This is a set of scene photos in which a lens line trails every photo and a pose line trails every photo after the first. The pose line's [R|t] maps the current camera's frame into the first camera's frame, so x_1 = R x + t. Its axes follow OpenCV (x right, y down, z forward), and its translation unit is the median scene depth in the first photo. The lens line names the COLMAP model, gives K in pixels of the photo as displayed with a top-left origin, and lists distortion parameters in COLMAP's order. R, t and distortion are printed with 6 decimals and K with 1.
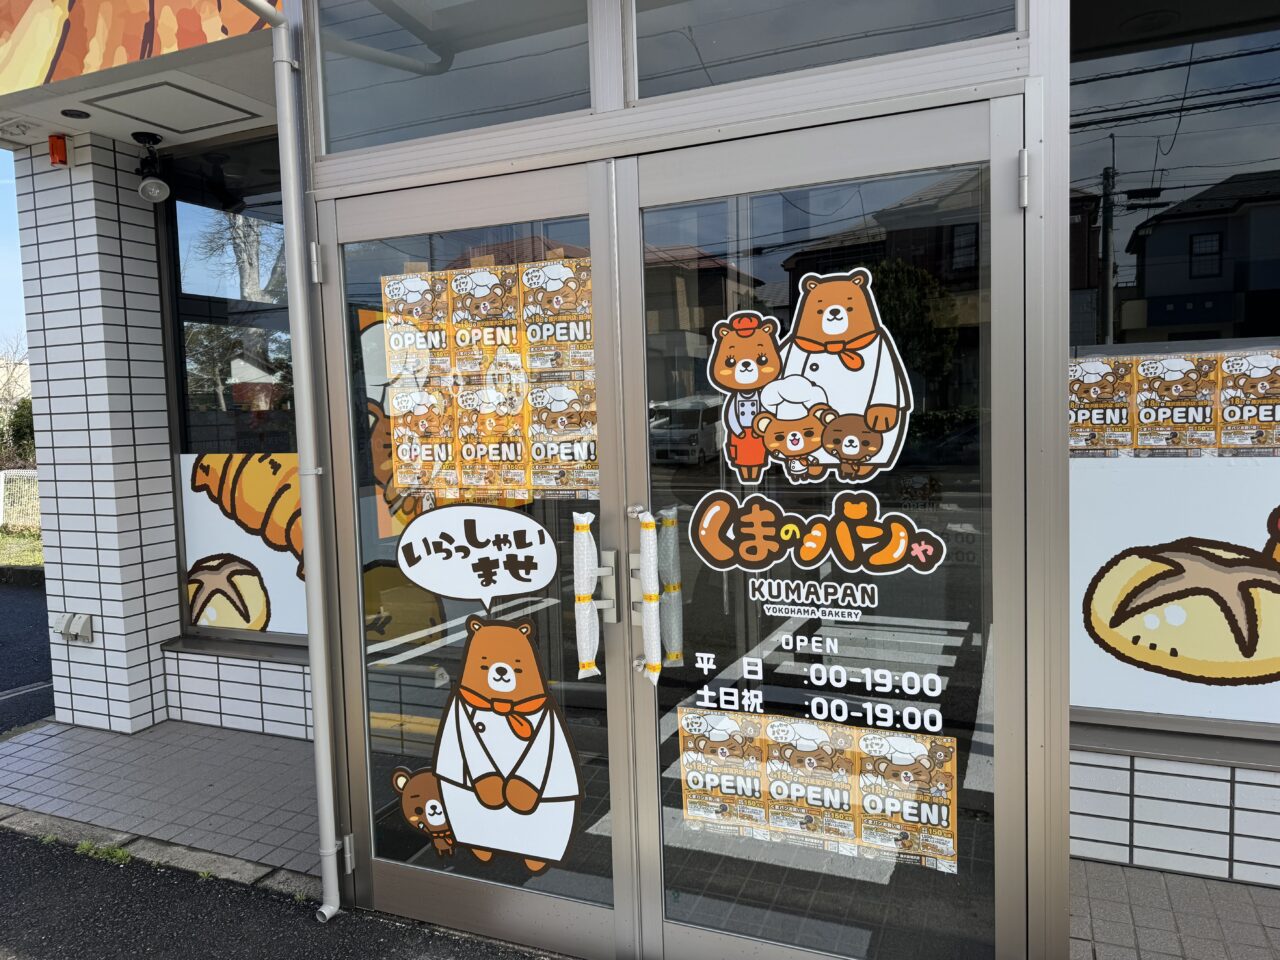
lens RADIAL K [[853.5, 0, 646.0], [0, 853.5, 463.4], [0, 0, 1]] dist [0.124679, -0.122403]
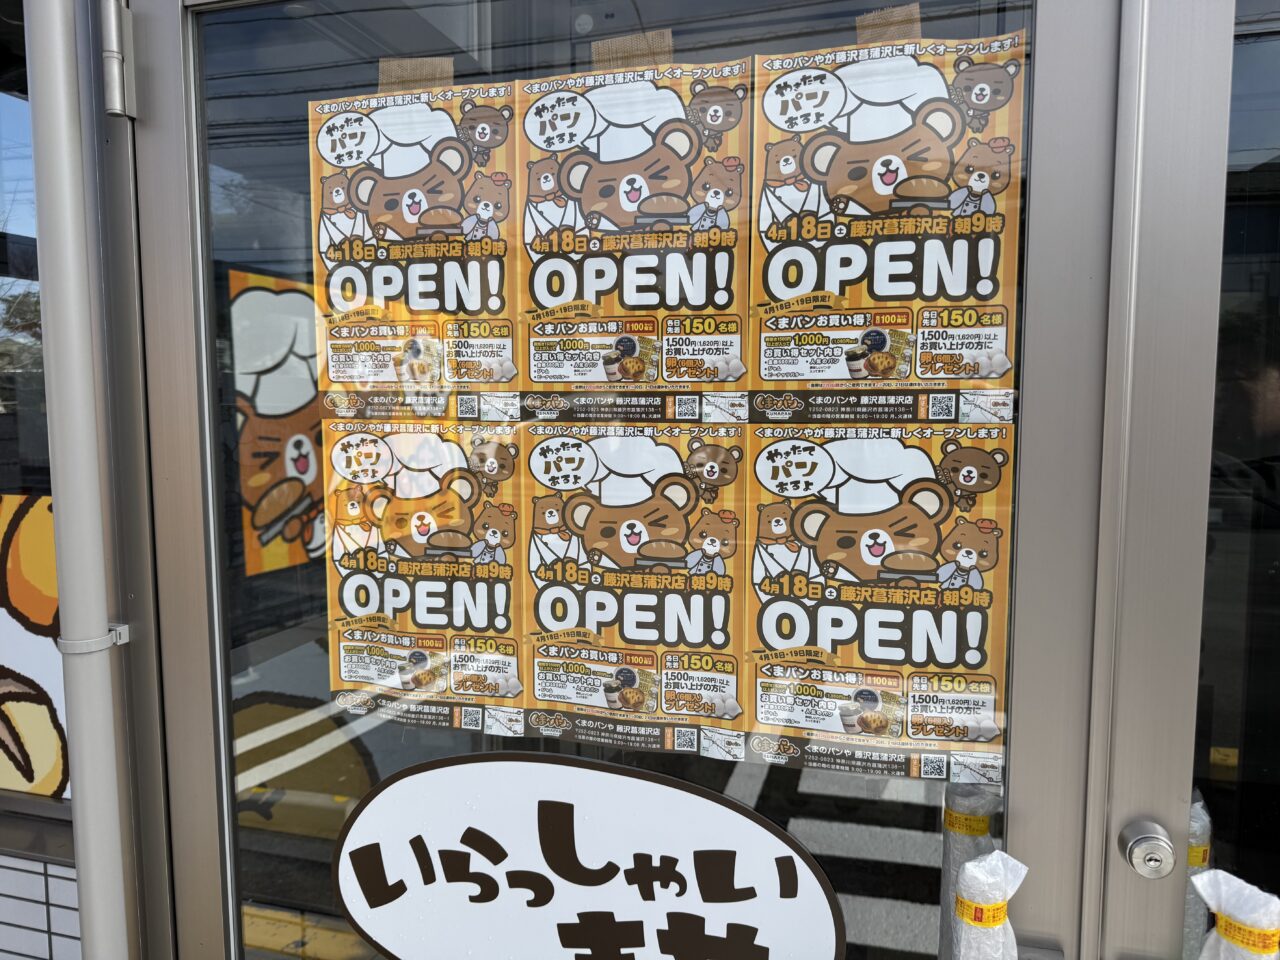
lens RADIAL K [[878.7, 0, 636.4], [0, 878.7, 481.9], [0, 0, 1]] dist [0.049126, -0.057618]
pose [[0.992960, 0.019703, 0.116798, -0.222587], [-0.022076, 0.999575, 0.019055, -0.074911], [-0.116373, -0.021499, 0.992973, 0.654071]]
